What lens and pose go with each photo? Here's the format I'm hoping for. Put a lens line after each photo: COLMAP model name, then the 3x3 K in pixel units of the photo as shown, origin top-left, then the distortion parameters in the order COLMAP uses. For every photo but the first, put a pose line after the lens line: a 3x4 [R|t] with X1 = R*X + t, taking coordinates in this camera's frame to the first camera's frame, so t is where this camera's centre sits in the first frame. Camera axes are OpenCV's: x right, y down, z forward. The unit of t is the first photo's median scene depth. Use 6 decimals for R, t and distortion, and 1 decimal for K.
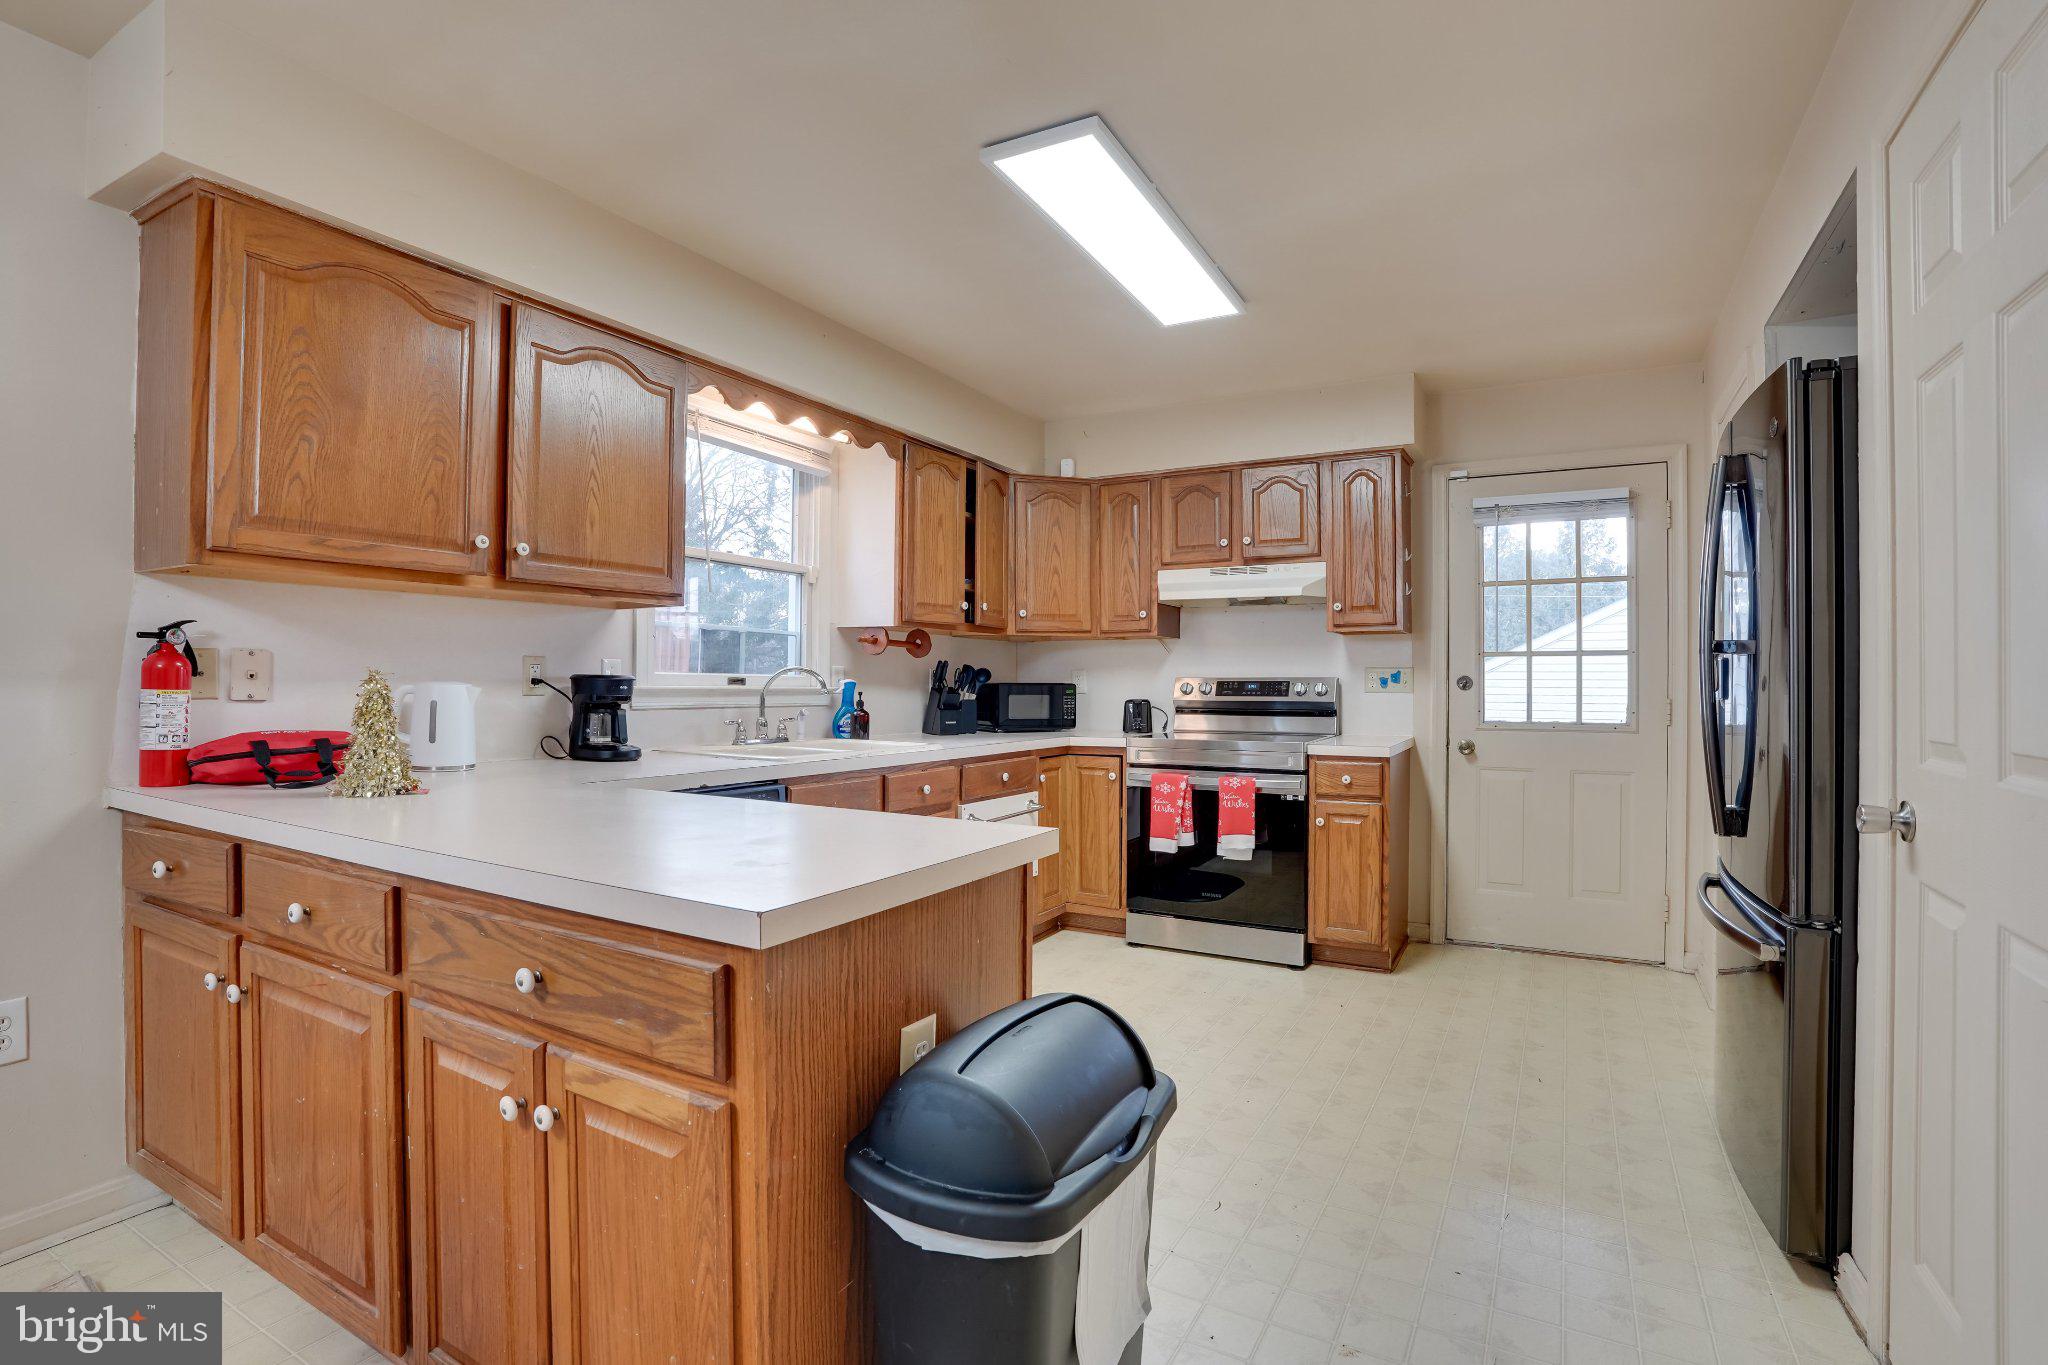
lens RADIAL K [[993.6, 0, 1017.9], [0, 993.6, 675.5], [0, 0, 1]] dist [-0.072955, 0.033036]
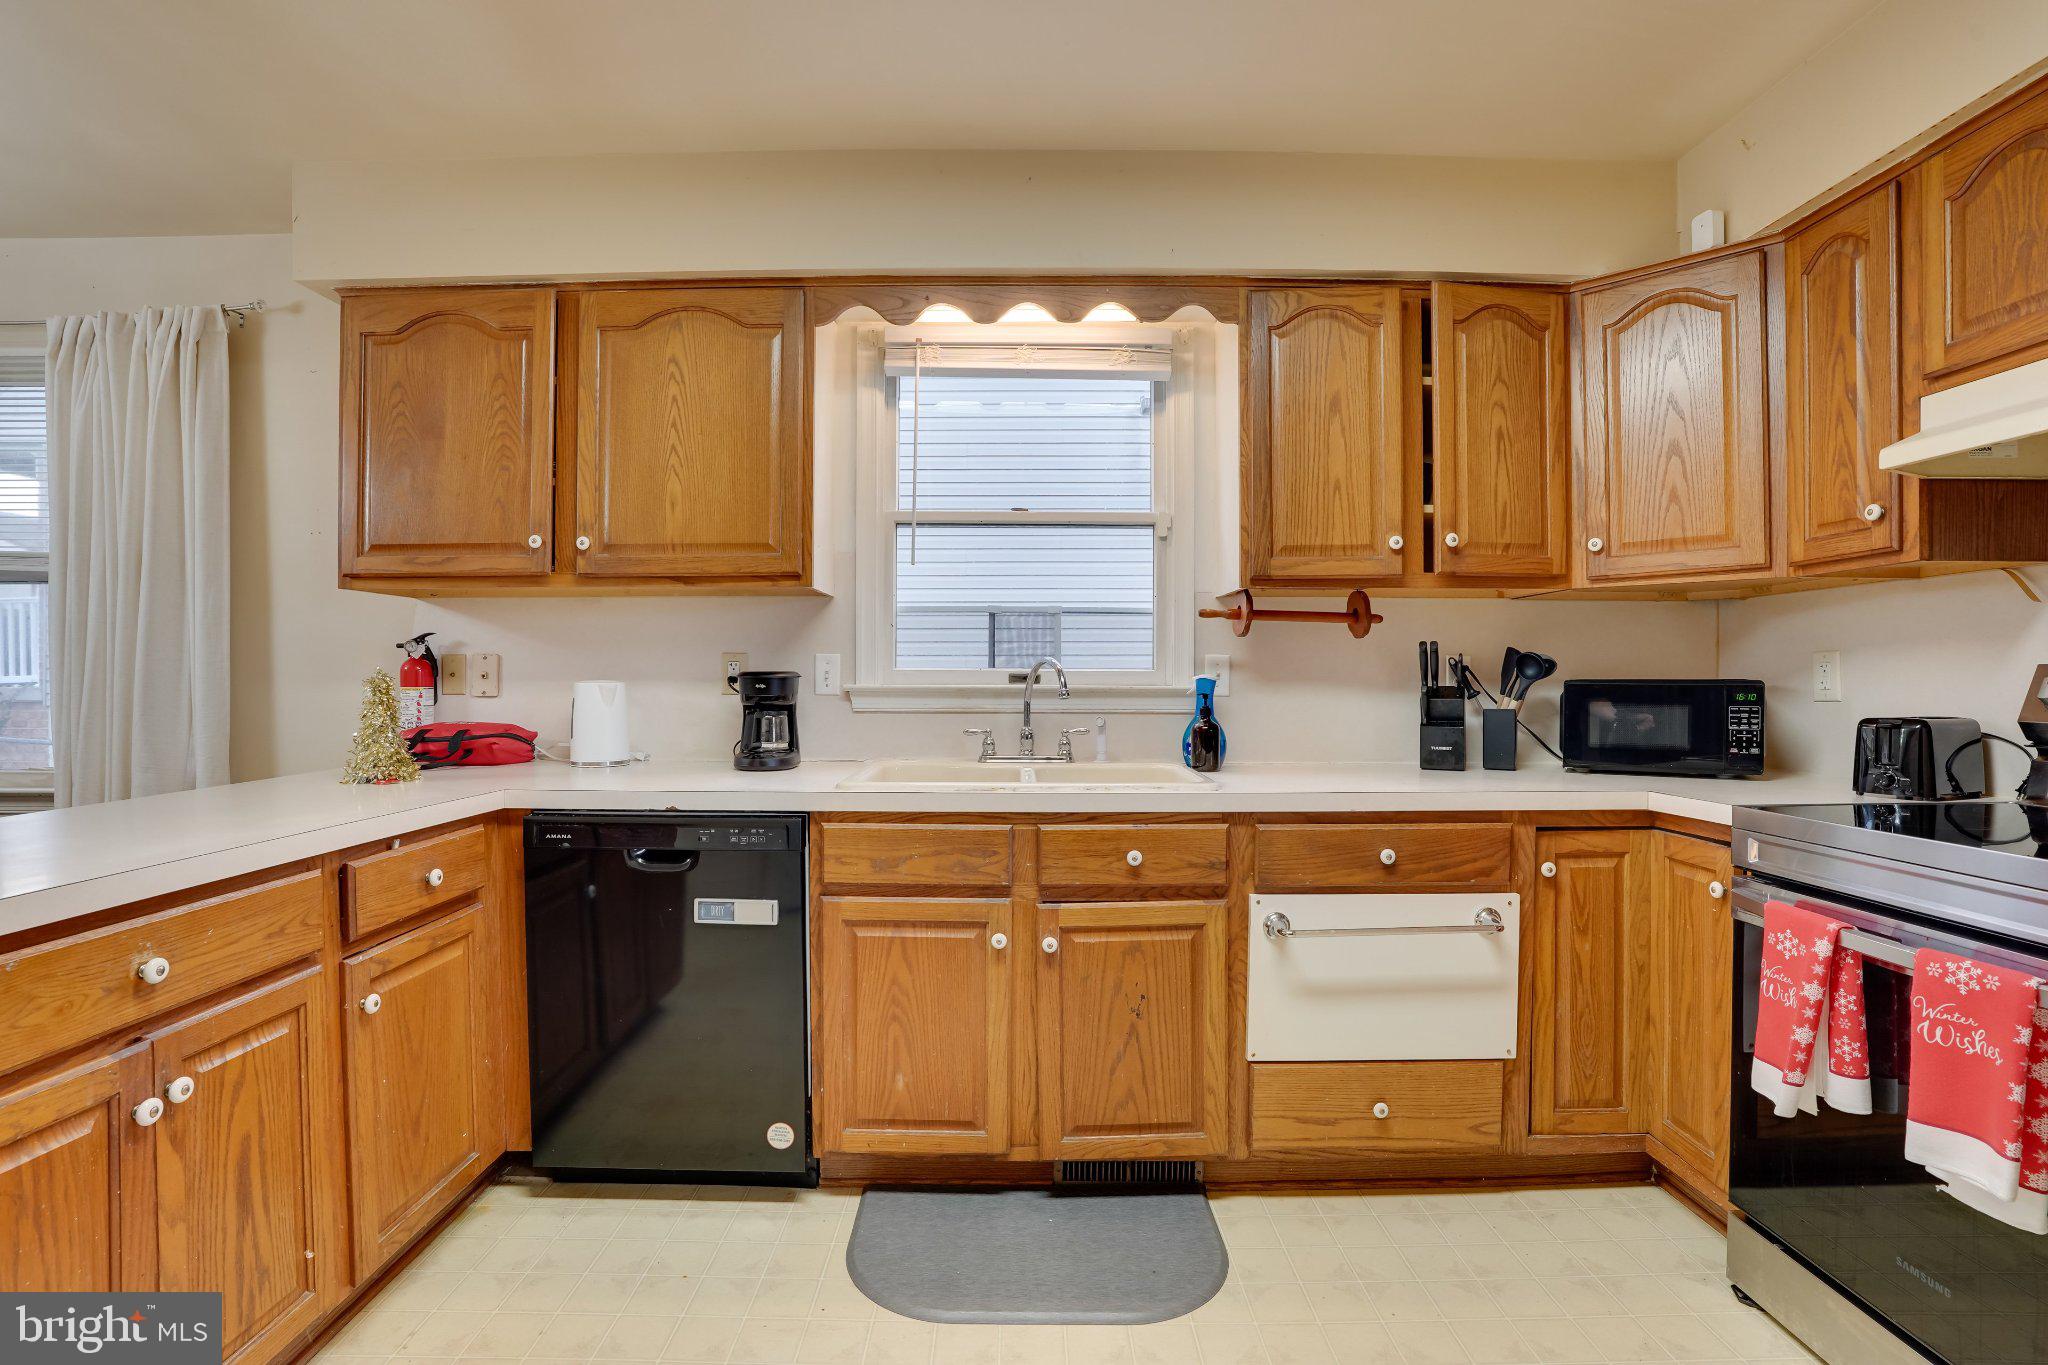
lens RADIAL K [[993.6, 0, 1017.9], [0, 993.6, 675.5], [0, 0, 1]] dist [-0.072955, 0.033036]
pose [[0.485566, -0.007173, -0.874170, 0.350476], [0.008872, 0.999955, -0.003277, 0.005613], [0.874155, -0.006165, 0.485608, 0.574615]]
